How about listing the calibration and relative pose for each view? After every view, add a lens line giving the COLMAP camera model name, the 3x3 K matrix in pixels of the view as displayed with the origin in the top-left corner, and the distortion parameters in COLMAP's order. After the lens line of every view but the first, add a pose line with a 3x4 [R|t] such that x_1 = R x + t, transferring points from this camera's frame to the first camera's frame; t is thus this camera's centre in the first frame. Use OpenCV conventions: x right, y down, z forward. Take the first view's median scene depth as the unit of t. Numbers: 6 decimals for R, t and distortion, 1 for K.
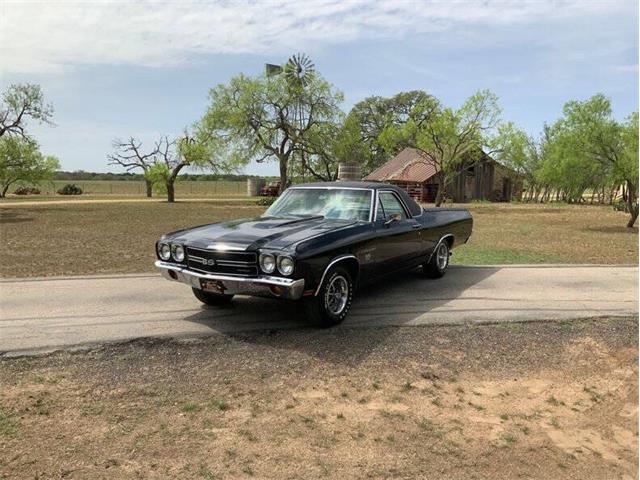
lens RADIAL K [[526.4, 0, 324.4], [0, 526.4, 234.6], [0, 0, 1]] dist [0.061298, -0.106777]
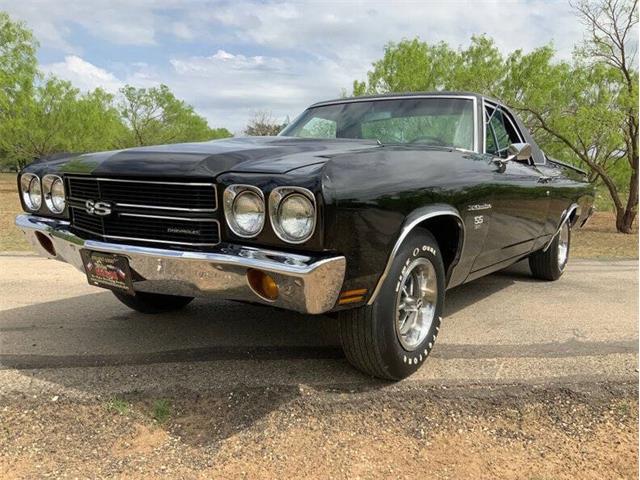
lens RADIAL K [[526.4, 0, 314.2], [0, 526.4, 233.8], [0, 0, 1]] dist [0.061298, -0.106777]
pose [[0.998606, 0.036222, -0.038400, -0.039632], [-0.036320, 0.999338, -0.001858, 0.059644], [0.038308, 0.003250, 0.999261, 0.552636]]
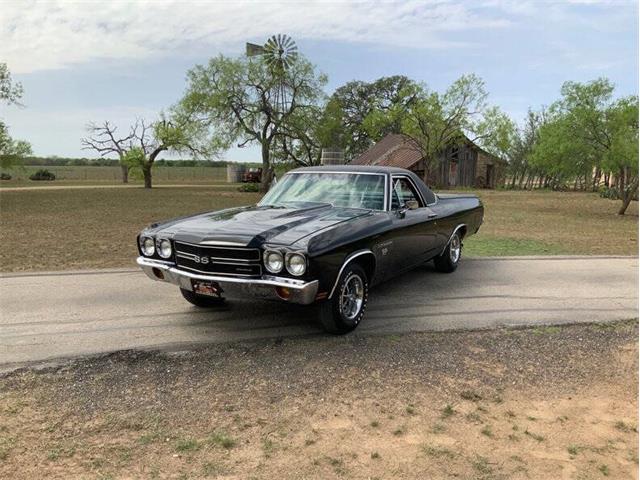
lens RADIAL K [[526.4, 0, 321.7], [0, 526.4, 240.3], [0, 0, 1]] dist [0.061298, -0.106777]
pose [[0.999401, -0.001957, 0.034537, -0.052335], [0.000713, 0.999352, 0.036000, -0.007808], [-0.034585, -0.035954, 0.998755, 0.141529]]
